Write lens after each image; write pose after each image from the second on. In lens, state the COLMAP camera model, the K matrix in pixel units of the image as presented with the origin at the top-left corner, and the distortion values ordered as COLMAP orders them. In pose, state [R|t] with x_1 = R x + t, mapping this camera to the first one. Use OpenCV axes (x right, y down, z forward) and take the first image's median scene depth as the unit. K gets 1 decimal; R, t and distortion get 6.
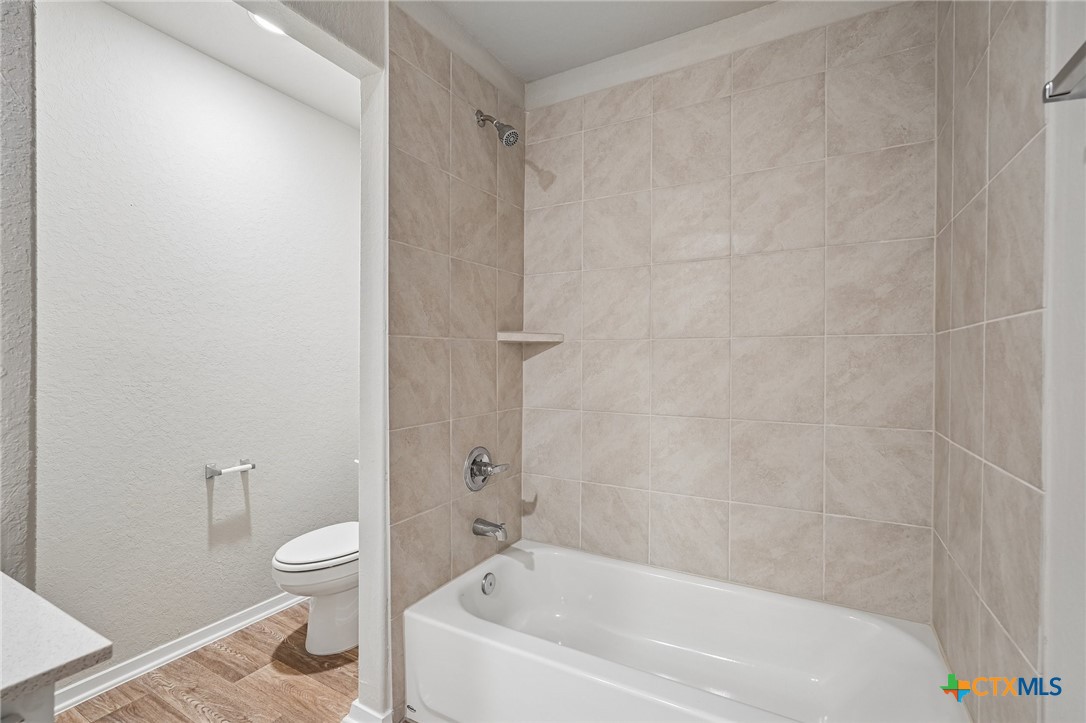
lens RADIAL K [[471.5, 0, 547.1], [0, 471.5, 365.1], [0, 0, 1]] dist [-0.020007, 0.003065]
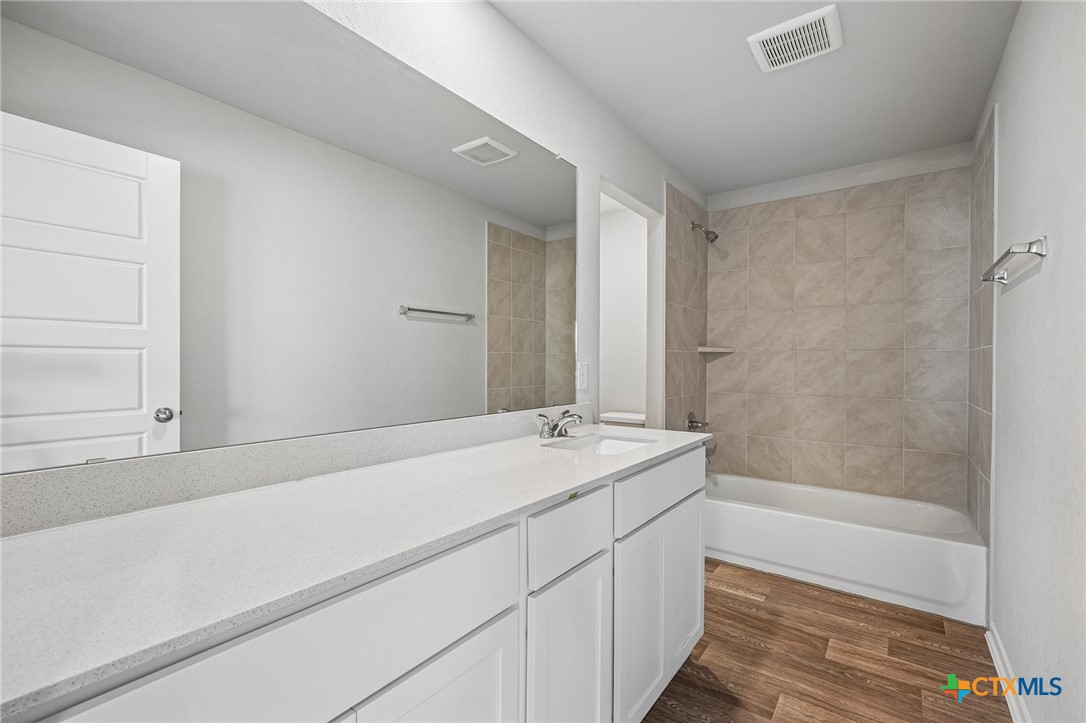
lens RADIAL K [[471.5, 0, 536.6], [0, 471.5, 364.6], [0, 0, 1]] dist [-0.020007, 0.003065]
pose [[0.990648, 0.005373, -0.136333, -0.504869], [-0.006233, 0.999963, -0.005877, 0.010467], [0.136297, 0.006672, 0.990646, -0.870303]]
